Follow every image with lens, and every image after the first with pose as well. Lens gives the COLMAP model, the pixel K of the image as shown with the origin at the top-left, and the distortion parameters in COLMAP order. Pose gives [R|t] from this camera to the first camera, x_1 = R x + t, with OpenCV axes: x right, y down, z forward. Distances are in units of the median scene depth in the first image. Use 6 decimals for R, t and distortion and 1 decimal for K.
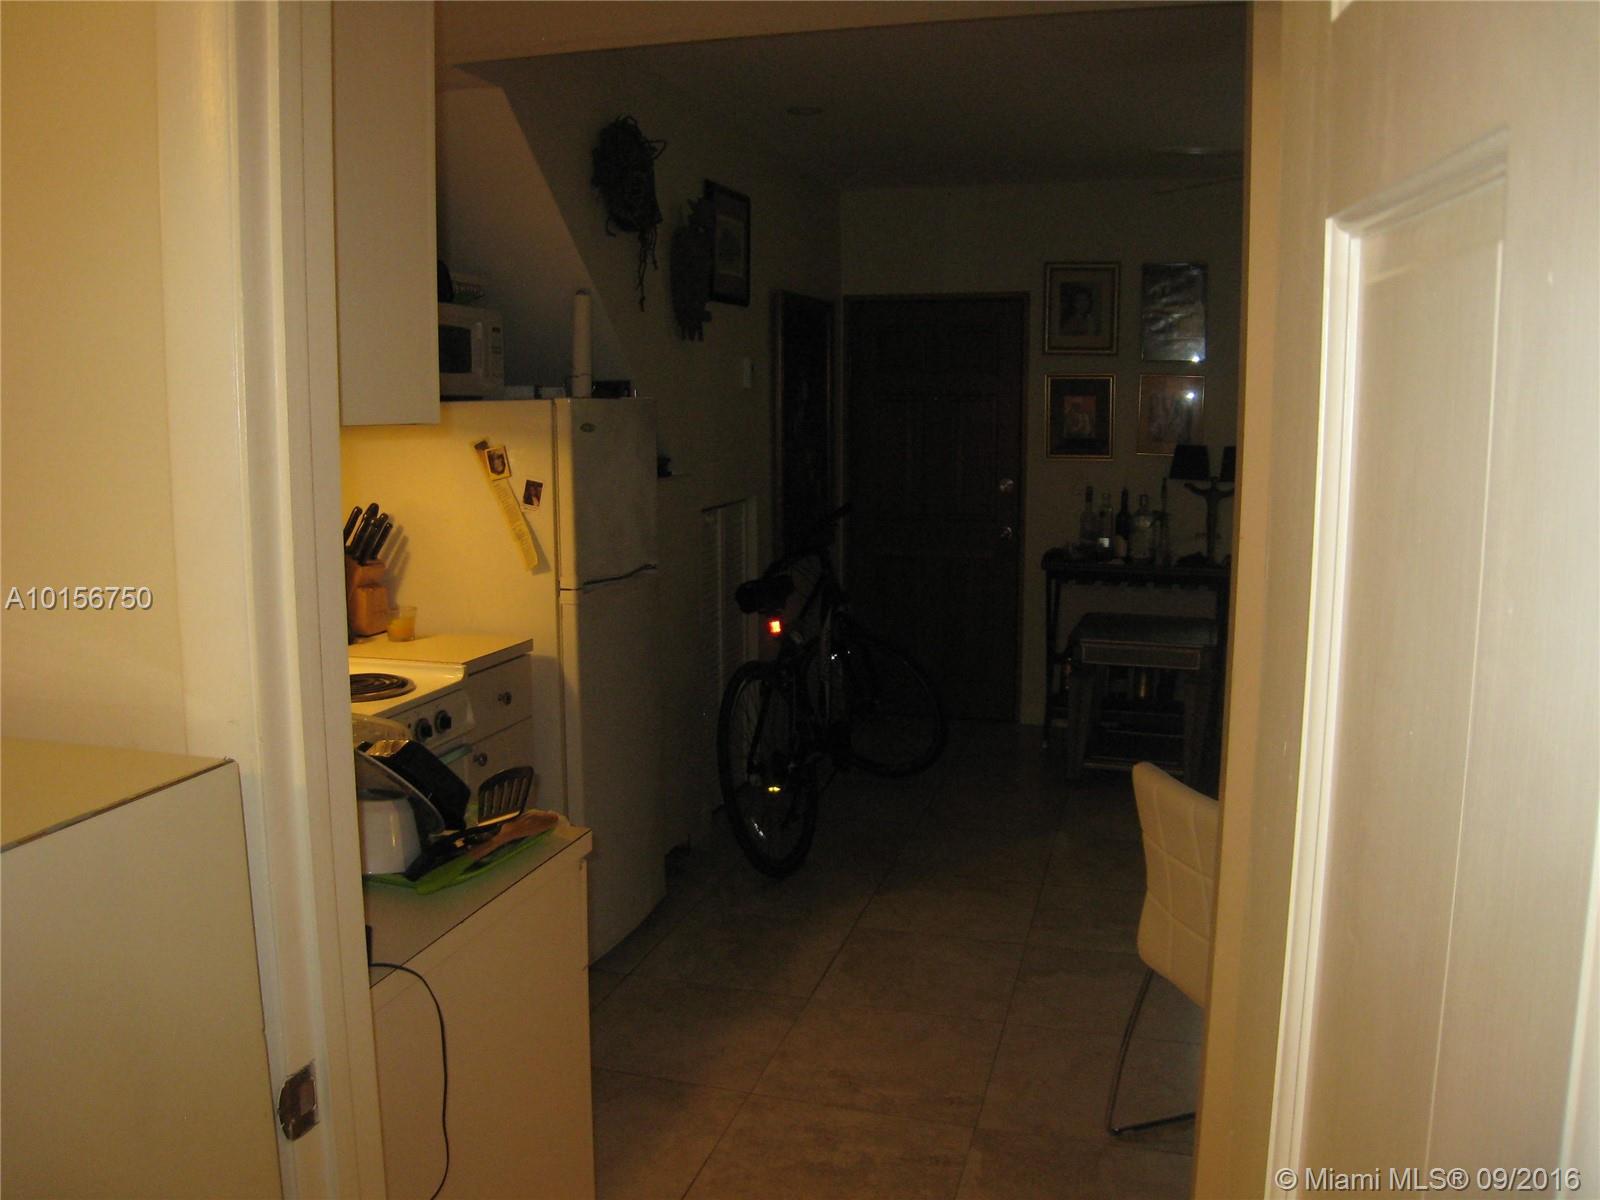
lens RADIAL K [[1307.4, 0, 807.3], [0, 1307.4, 592.0], [0, 0, 1]] dist [-0.166422, 0.108922]
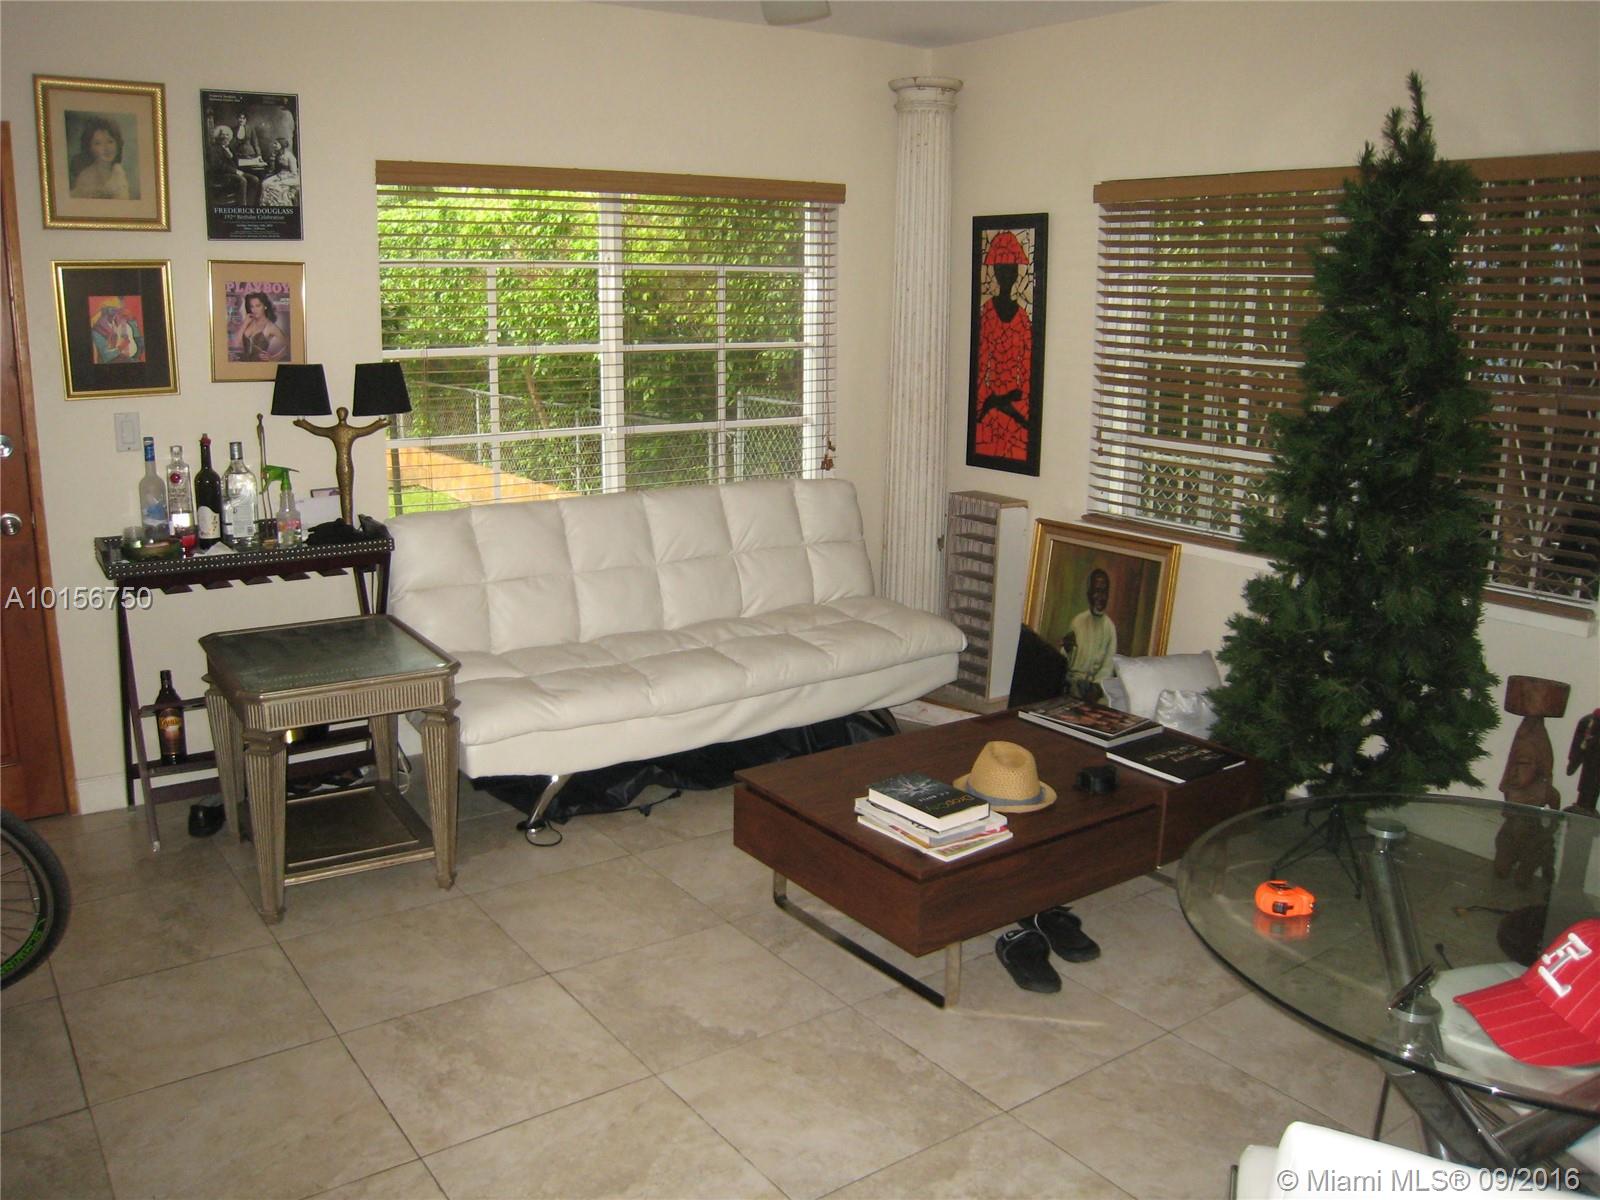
lens RADIAL K [[1307.4, 0, 782.6], [0, 1307.4, 595.5], [0, 0, 1]] dist [-0.166422, 0.108922]
pose [[0.642312, -0.168210, 0.747757, -0.062275], [0.103473, 0.985719, 0.132859, -0.055025], [-0.759427, -0.007964, 0.650544, 0.354480]]
